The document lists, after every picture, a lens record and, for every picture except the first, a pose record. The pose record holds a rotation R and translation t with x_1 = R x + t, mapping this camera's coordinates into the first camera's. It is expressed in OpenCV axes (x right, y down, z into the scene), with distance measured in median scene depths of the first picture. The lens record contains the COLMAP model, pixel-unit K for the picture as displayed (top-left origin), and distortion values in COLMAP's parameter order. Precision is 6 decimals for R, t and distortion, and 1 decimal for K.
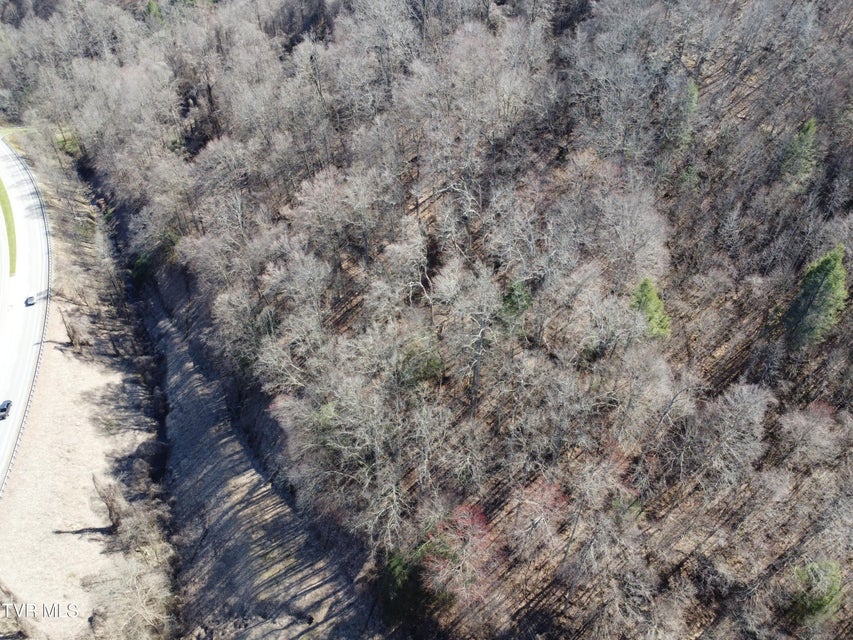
lens RADIAL K [[641.2, 0, 428.7], [0, 641.2, 324.1], [0, 0, 1]] dist [0.001631, -0.005703]
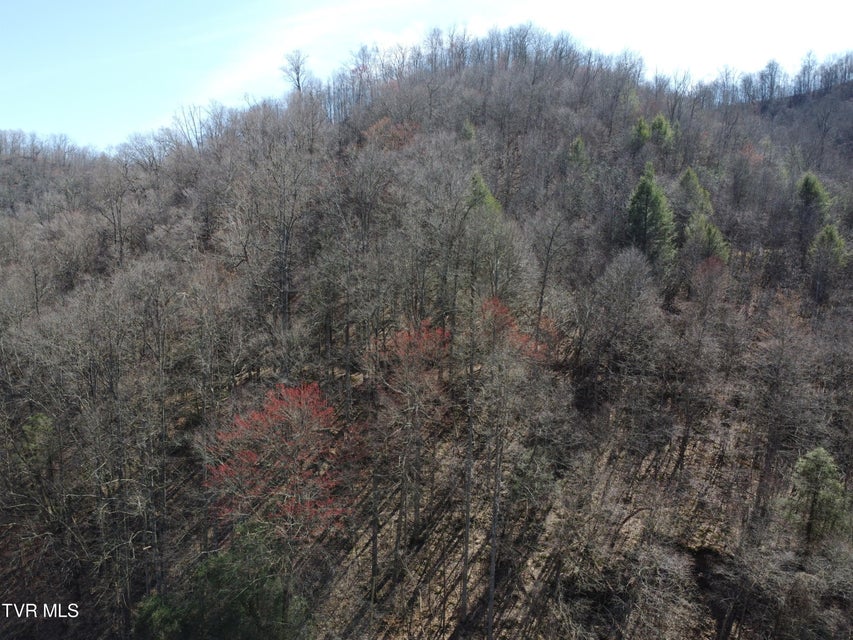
lens RADIAL K [[641.2, 0, 428.7], [0, 641.2, 324.1], [0, 0, 1]] dist [0.001631, -0.005703]
pose [[0.944547, -0.036392, 0.326354, -0.004200], [0.215342, 0.818948, -0.531932, 0.447743], [-0.247909, 0.572712, 0.781372, 0.386857]]
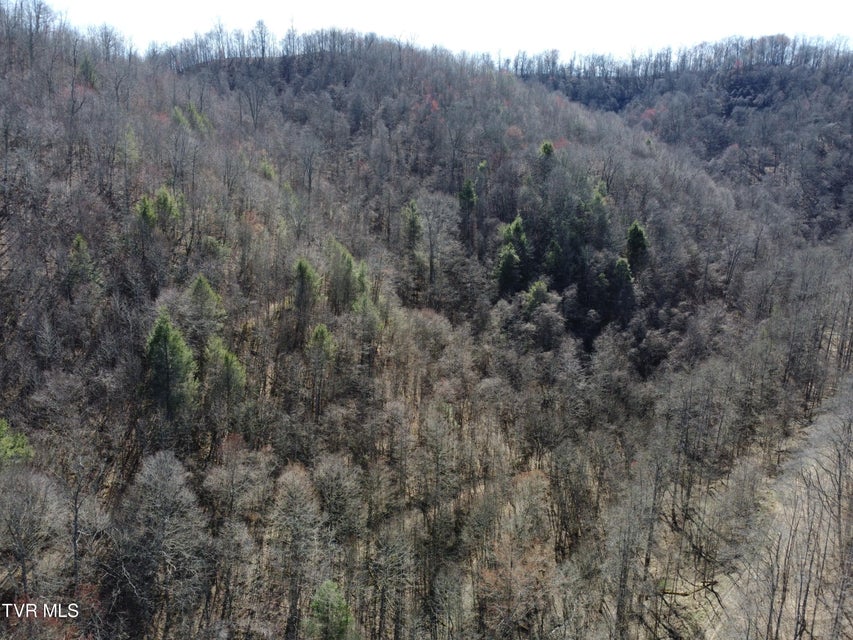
lens RADIAL K [[641.2, 0, 428.7], [0, 641.2, 324.1], [0, 0, 1]] dist [0.001631, -0.005703]
pose [[0.500995, -0.223458, 0.836104, 0.004263], [0.555159, 0.824115, -0.112399, 0.205743], [-0.663930, 0.520482, 0.536932, 0.165023]]
